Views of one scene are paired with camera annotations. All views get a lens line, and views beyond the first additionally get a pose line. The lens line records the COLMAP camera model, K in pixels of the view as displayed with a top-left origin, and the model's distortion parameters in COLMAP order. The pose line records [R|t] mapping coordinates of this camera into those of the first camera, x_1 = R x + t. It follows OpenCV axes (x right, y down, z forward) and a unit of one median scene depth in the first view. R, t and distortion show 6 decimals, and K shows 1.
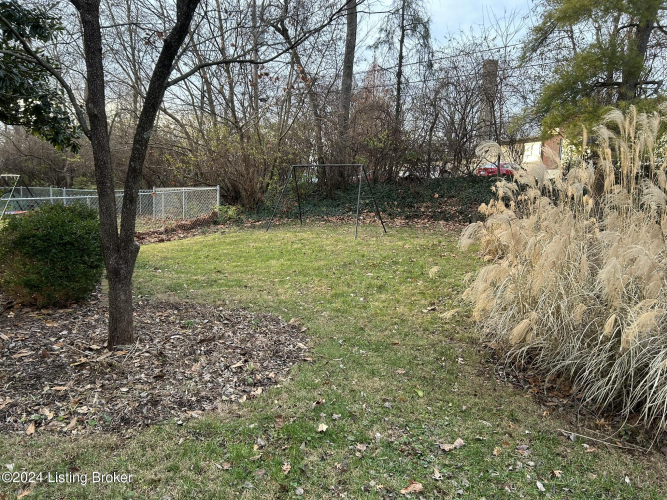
lens RADIAL K [[497.1, 0, 332.3], [0, 497.1, 251.9], [0, 0, 1]] dist [0.056253, -0.056717]
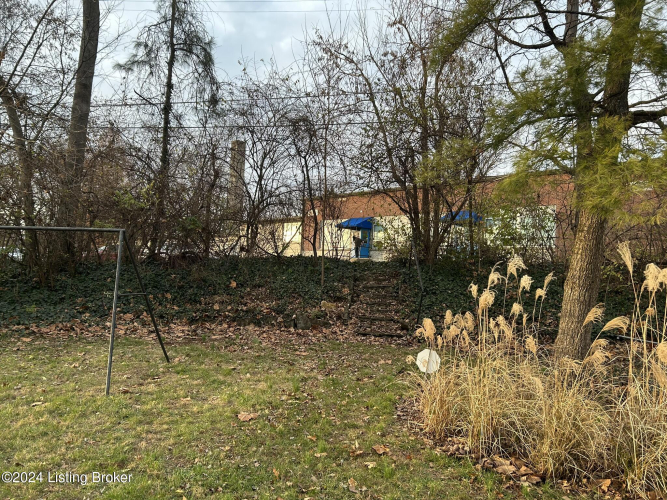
lens RADIAL K [[497.1, 0, 337.7], [0, 497.1, 254.8], [0, 0, 1]] dist [0.056253, -0.056717]
pose [[0.870735, 0.022956, 0.491217, 0.002777], [0.050427, 0.989476, -0.135629, -0.048830], [-0.489161, 0.142868, 0.860413, 0.319960]]
